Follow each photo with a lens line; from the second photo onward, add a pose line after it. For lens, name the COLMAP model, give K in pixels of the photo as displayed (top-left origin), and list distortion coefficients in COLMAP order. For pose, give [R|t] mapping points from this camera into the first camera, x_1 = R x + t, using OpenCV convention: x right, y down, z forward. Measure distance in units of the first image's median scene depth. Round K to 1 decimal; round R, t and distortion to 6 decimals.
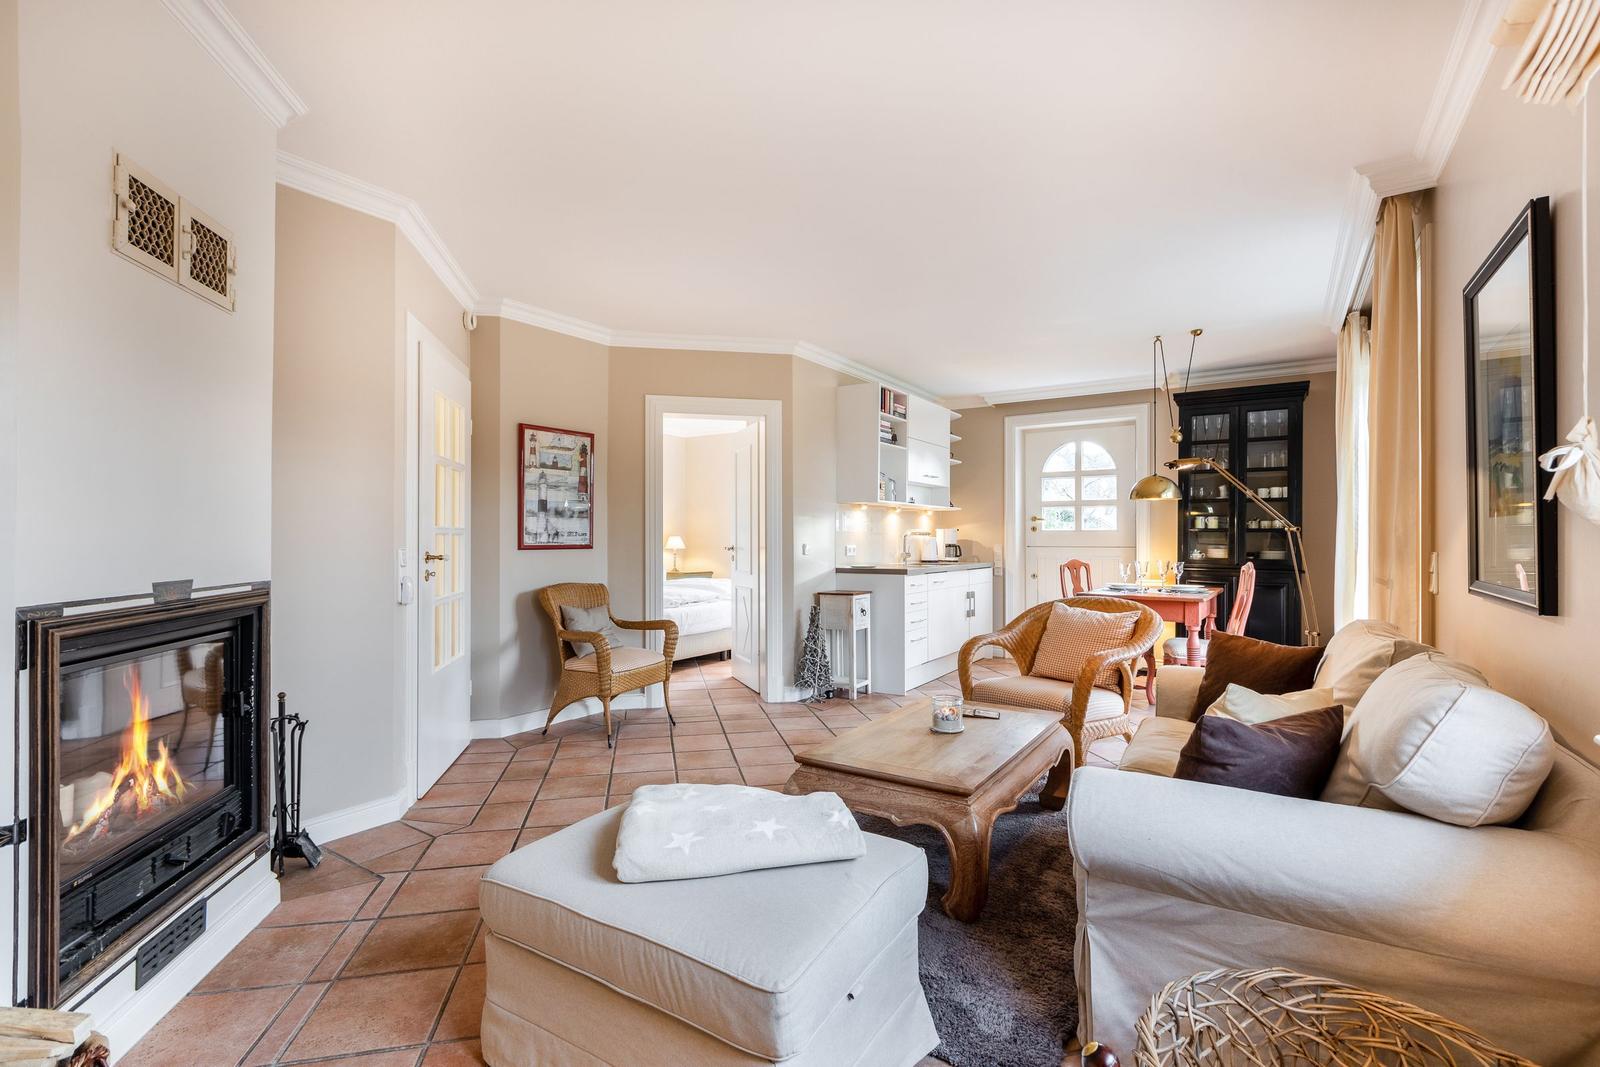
lens RADIAL K [[745.6, 0, 800.0], [0, 745.6, 533.5], [0, 0, 1]] dist [0.011467, -0.000489]
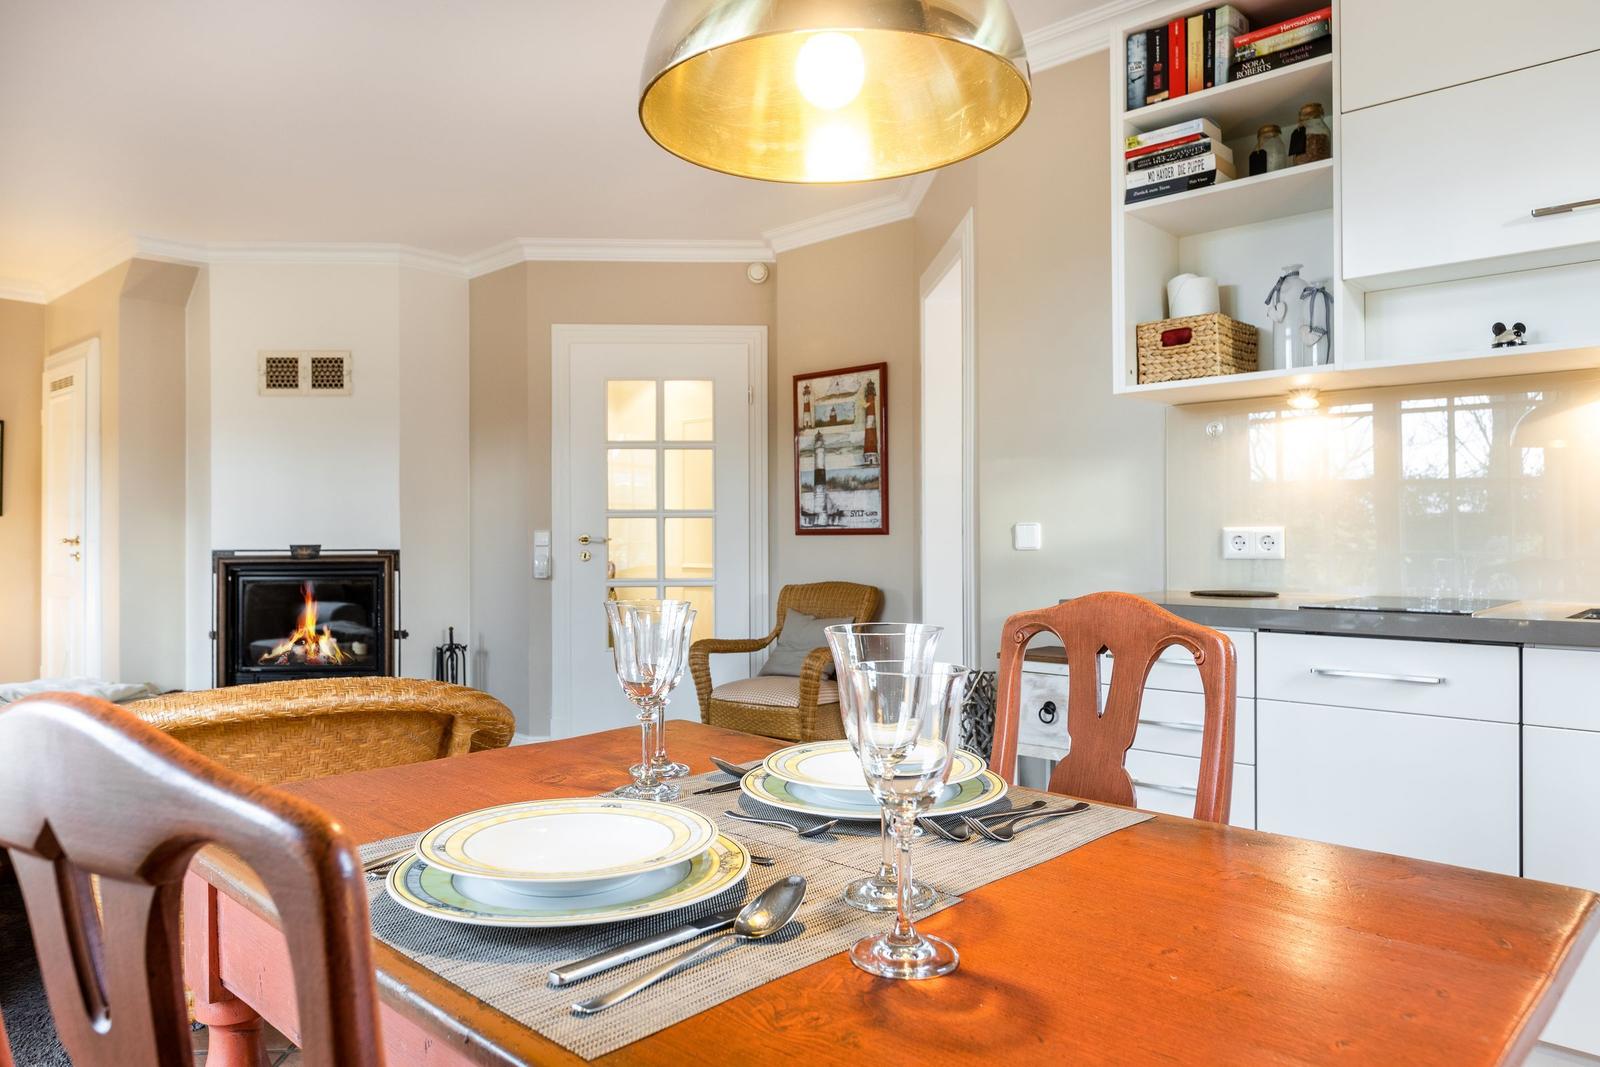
lens RADIAL K [[1089.5, 0, 800.0], [0, 1089.5, 533.5], [0, 0, 1]] dist [0.000514, 0.003574]
pose [[-0.179319, -0.001460, -0.983790, 0.743465], [0.010058, 0.999944, -0.003317, 0.023545], [0.983740, -0.010490, -0.179294, 1.175489]]
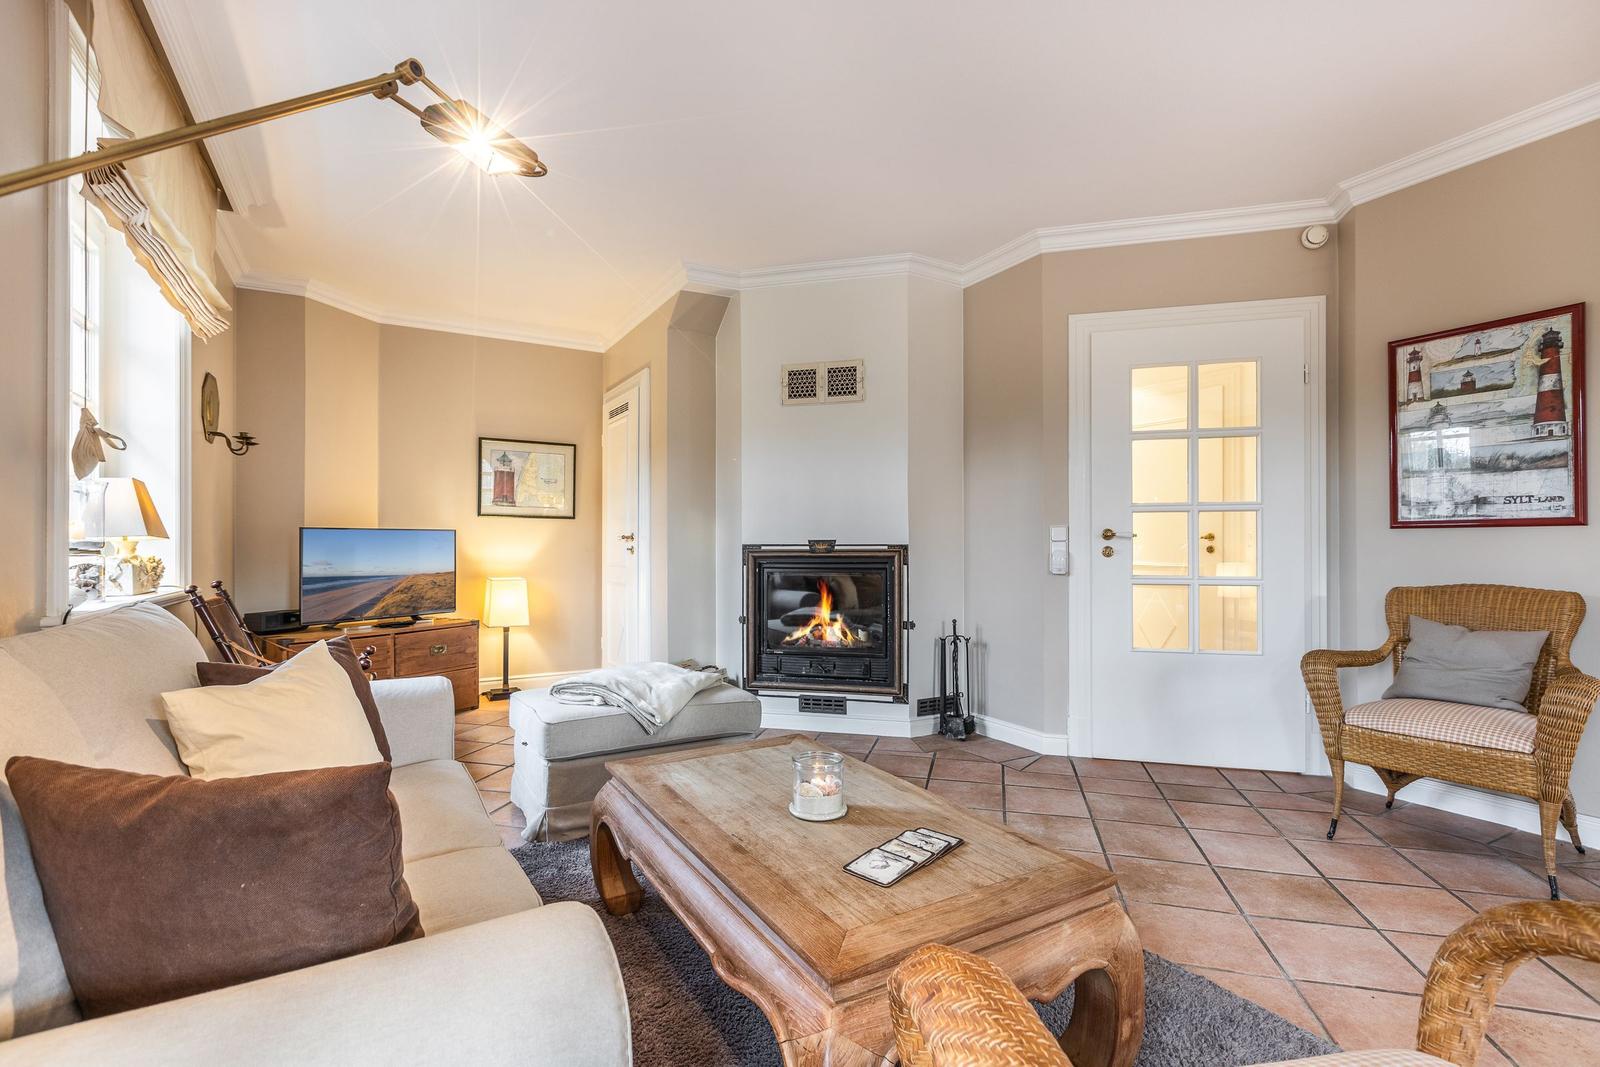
lens RADIAL K [[745.6, 0, 800.0], [0, 745.6, 533.5], [0, 0, 1]] dist [0.011467, -0.000489]
pose [[-0.462671, -0.009837, -0.886475, 0.465240], [0.007207, 0.999864, -0.014857, 0.031980], [0.886501, -0.013263, -0.462537, 0.812727]]
